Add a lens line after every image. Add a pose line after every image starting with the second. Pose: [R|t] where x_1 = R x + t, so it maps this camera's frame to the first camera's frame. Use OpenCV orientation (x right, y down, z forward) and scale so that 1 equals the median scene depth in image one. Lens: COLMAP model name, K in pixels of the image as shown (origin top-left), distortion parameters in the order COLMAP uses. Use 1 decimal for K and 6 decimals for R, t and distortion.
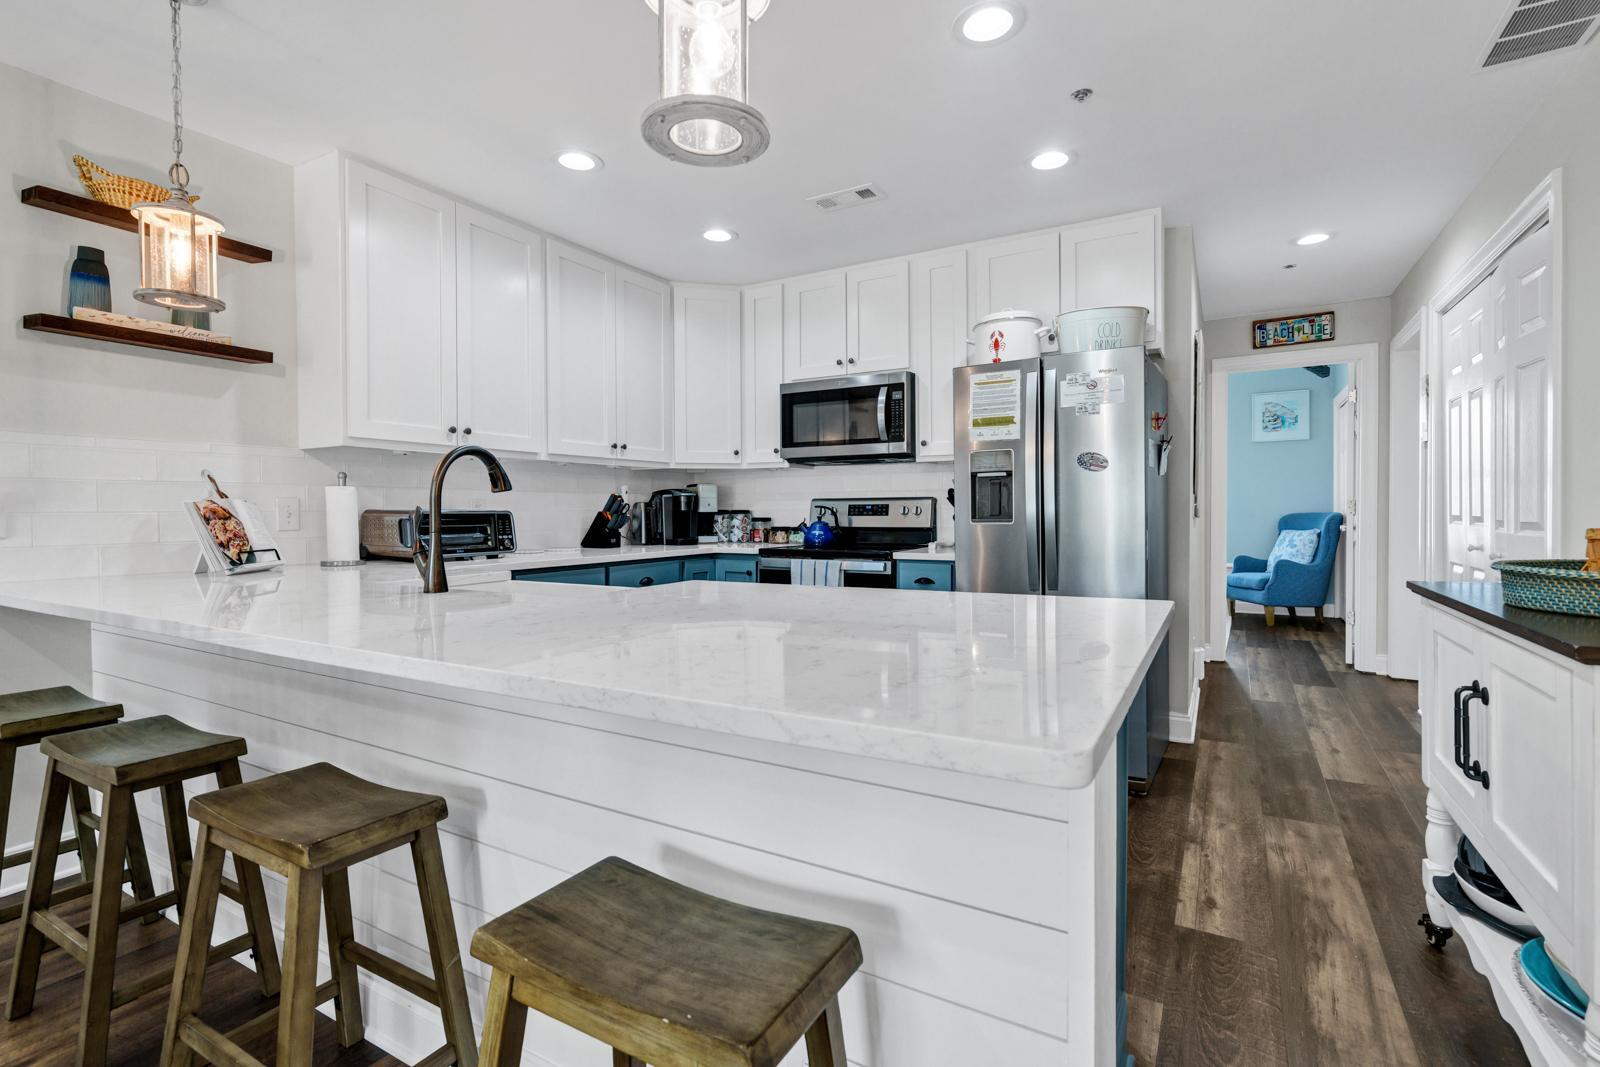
lens RADIAL K [[749.5, 0, 782.6], [0, 749.5, 522.4], [0, 0, 1]] dist [-0.001033, -0.000014]
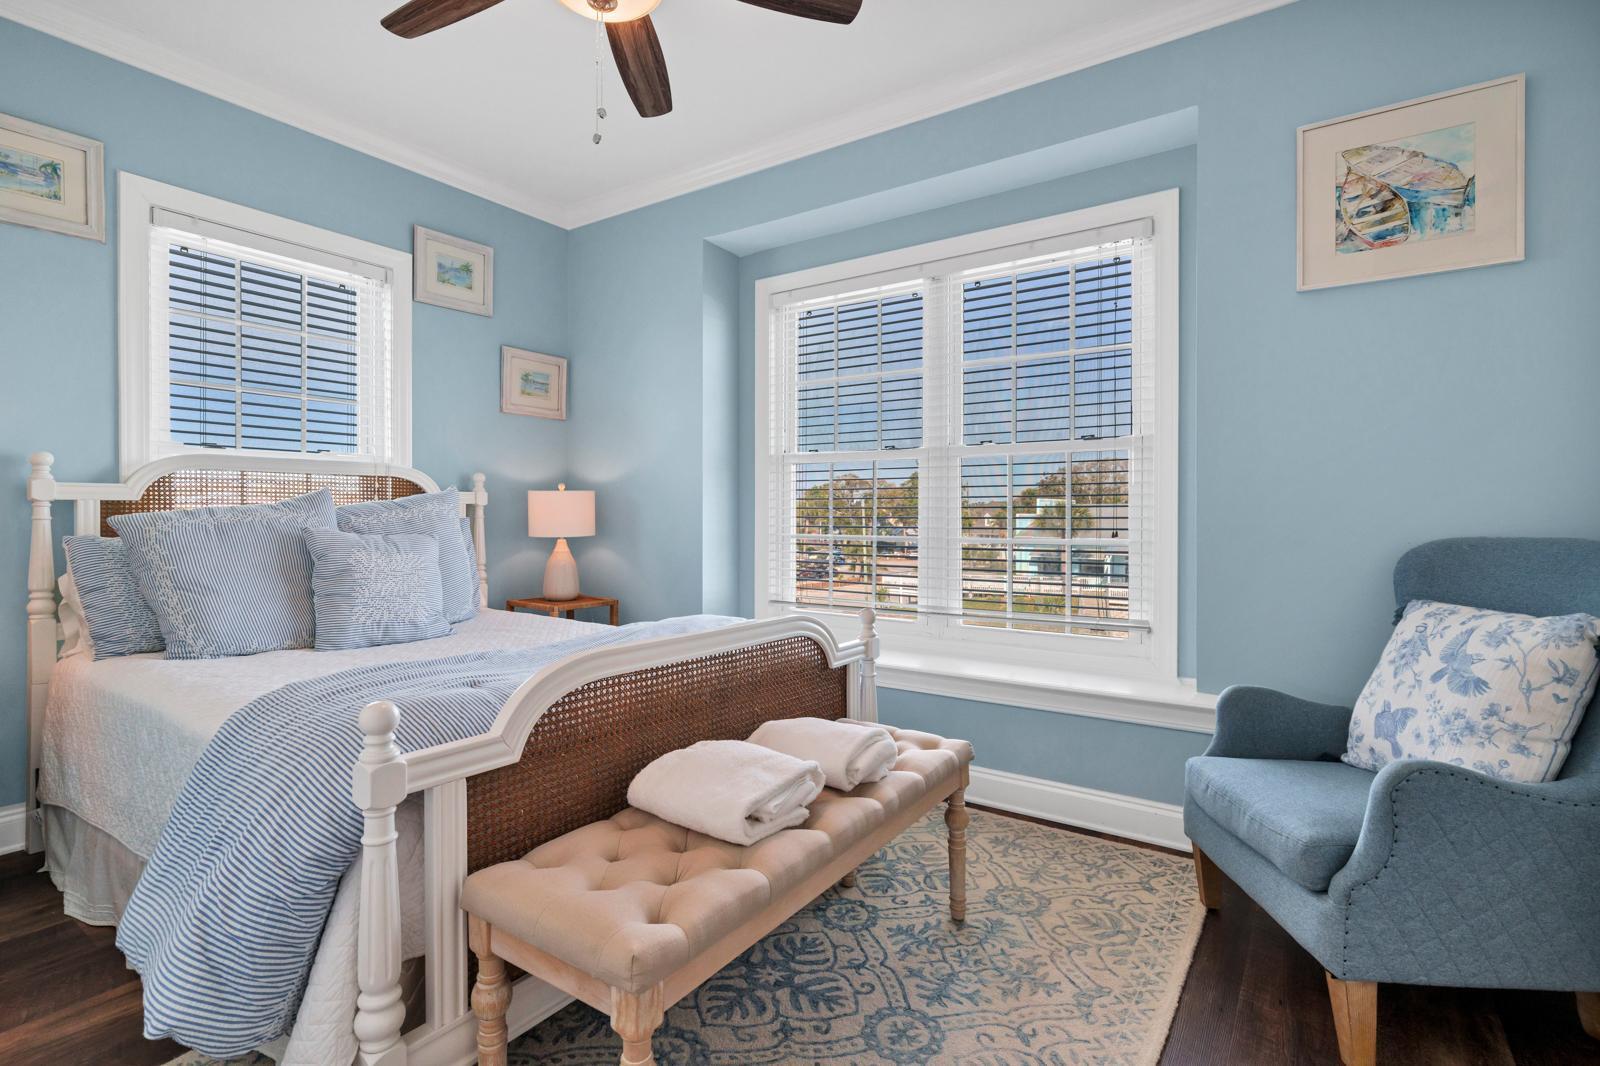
lens RADIAL K [[749.5, 0, 770.3], [0, 749.5, 515.6], [0, 0, 1]] dist [-0.001033, -0.000014]
pose [[0.995263, 0.018763, -0.095391, 0.756592], [-0.020636, 0.999613, -0.018677, -0.017091], [0.095004, 0.020557, 0.995265, 1.159234]]
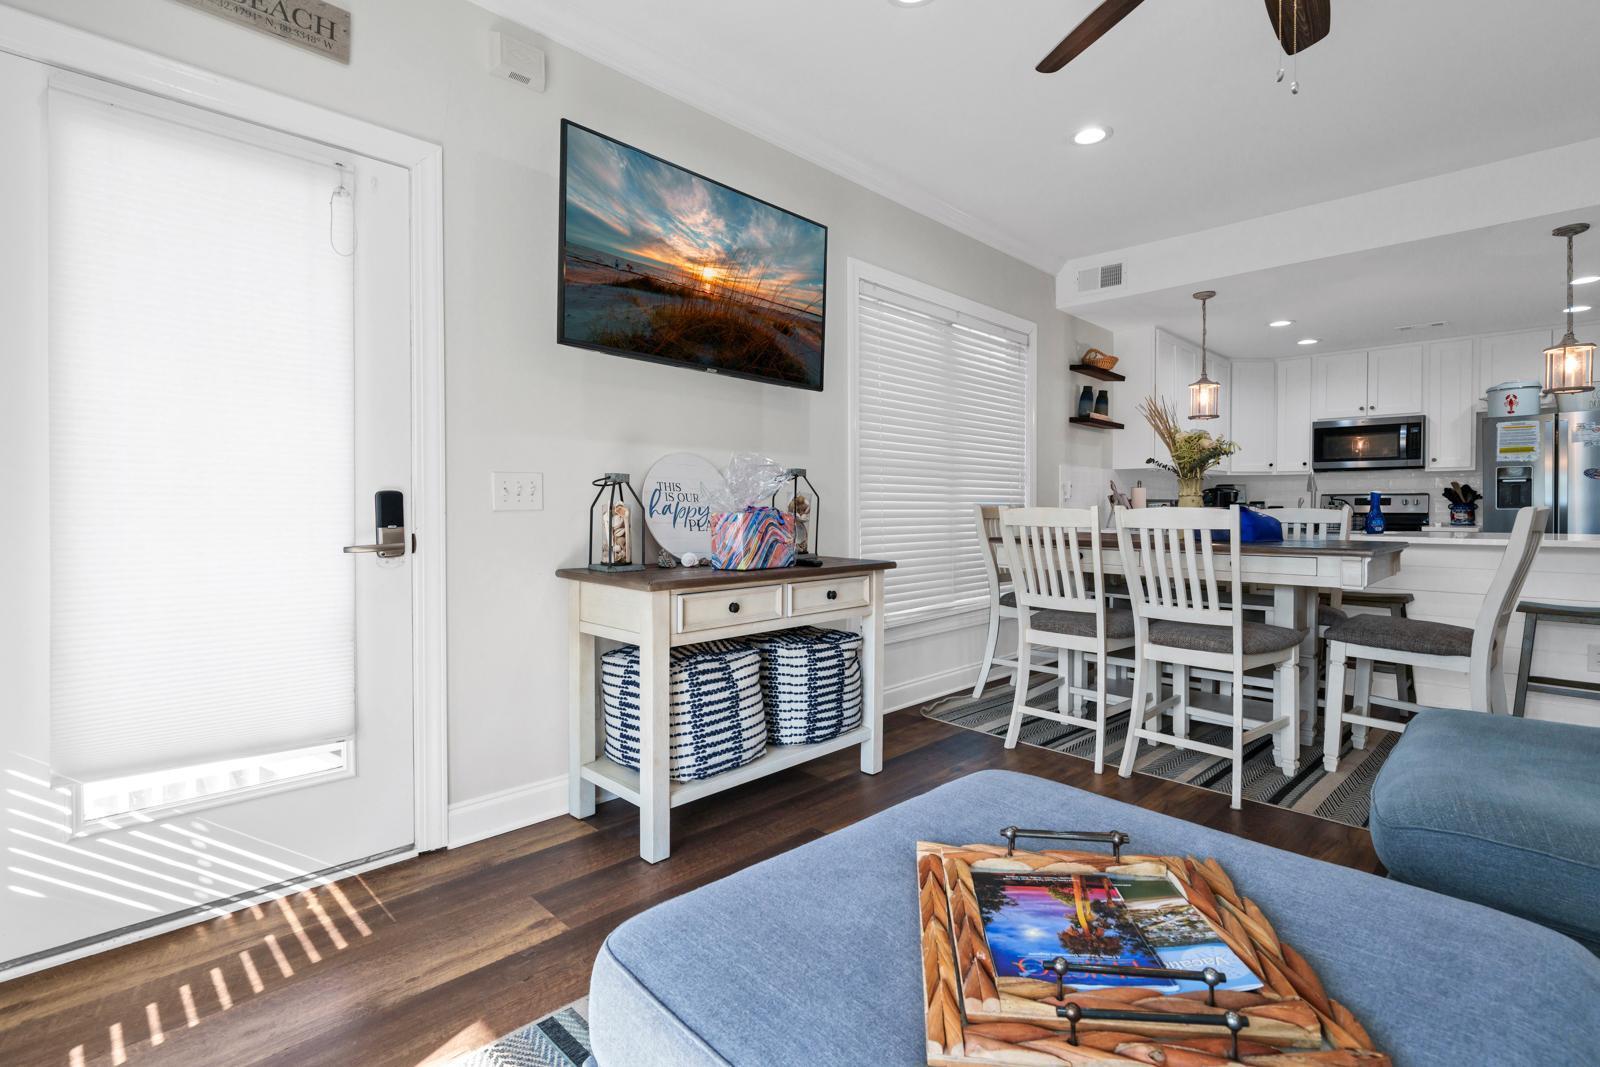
lens RADIAL K [[749.5, 0, 785.1], [0, 749.5, 506.0], [0, 0, 1]] dist [-0.001033, -0.000014]
pose [[0.964260, 0.006449, -0.264879, -0.647632], [-0.010256, 0.999863, -0.012992, 0.024723], [0.264758, 0.015244, 0.964194, -0.807664]]
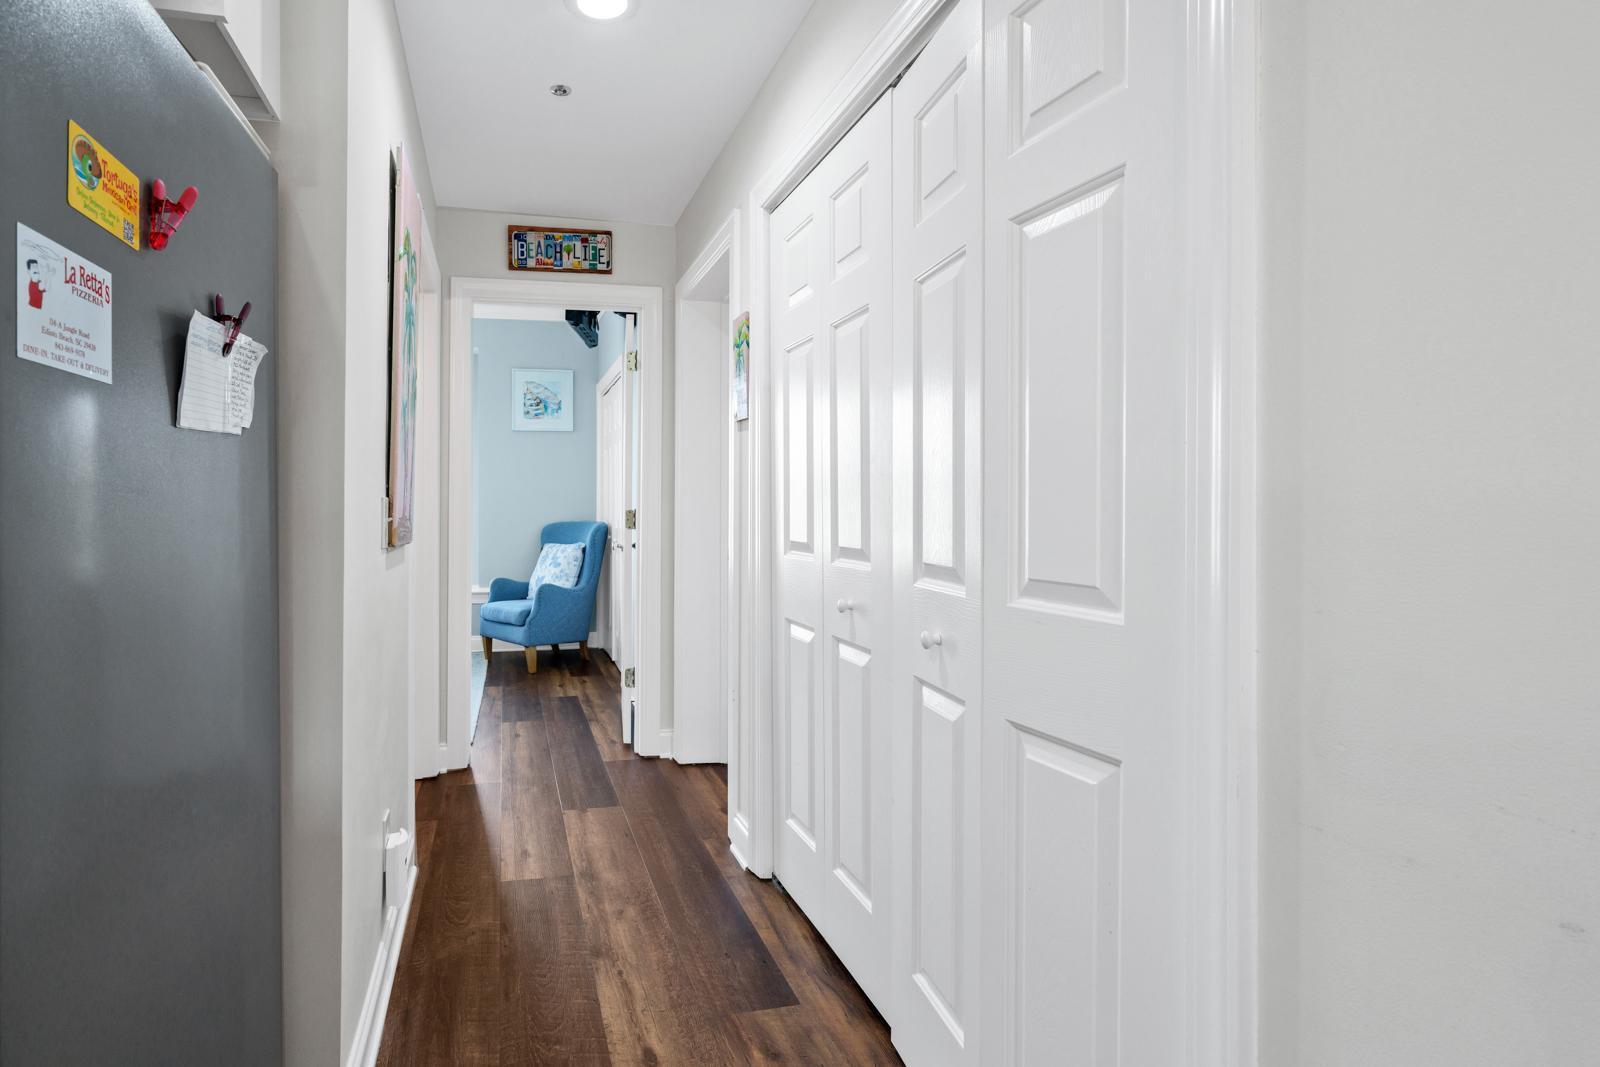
lens RADIAL K [[788.1, 0, 663.1], [0, 788.1, 508.3], [0, 0, 1]] dist [0.005333, 0.000474]
pose [[0.737712, 0.009542, 0.675049, 0.320355], [0.002283, 0.999859, -0.016628, -0.020572], [-0.675112, 0.013808, 0.737586, 0.490221]]
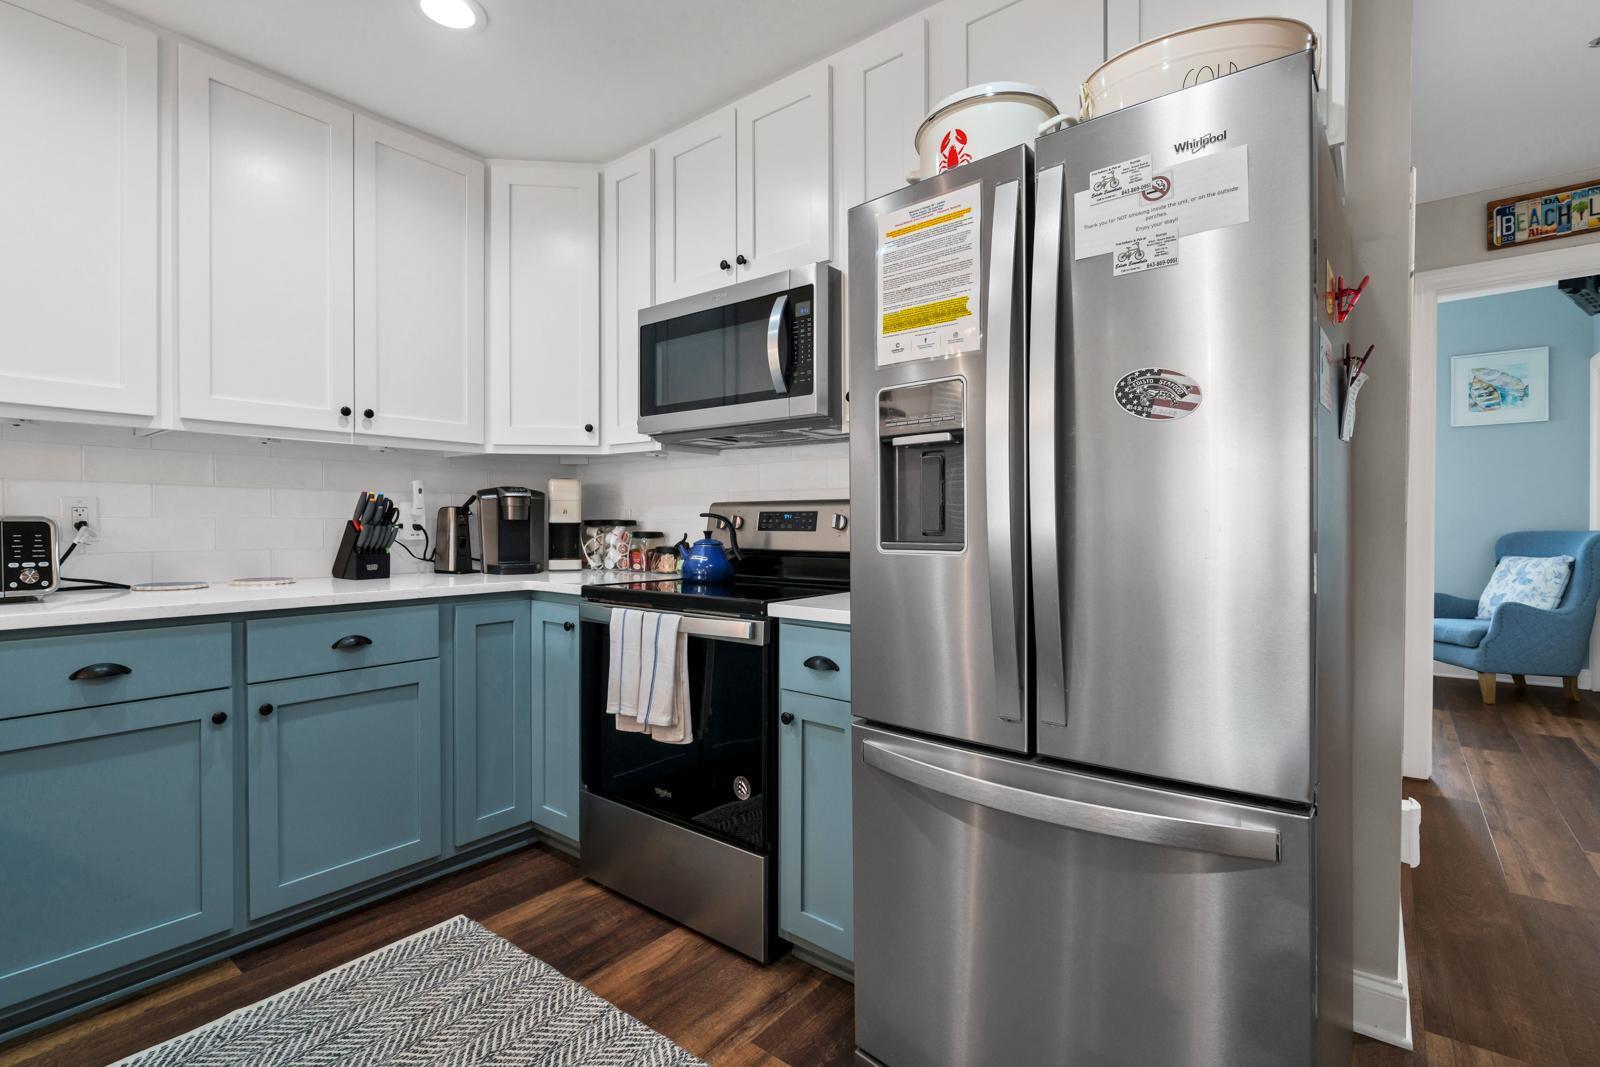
lens RADIAL K [[749.5, 0, 793.9], [0, 749.5, 527.7], [0, 0, 1]] dist [-0.001033, -0.000014]
pose [[0.992482, 0.008046, -0.122126, 0.190911], [-0.009096, 0.999926, -0.008038, -0.006591], [0.122052, 0.009088, 0.992482, 0.414741]]
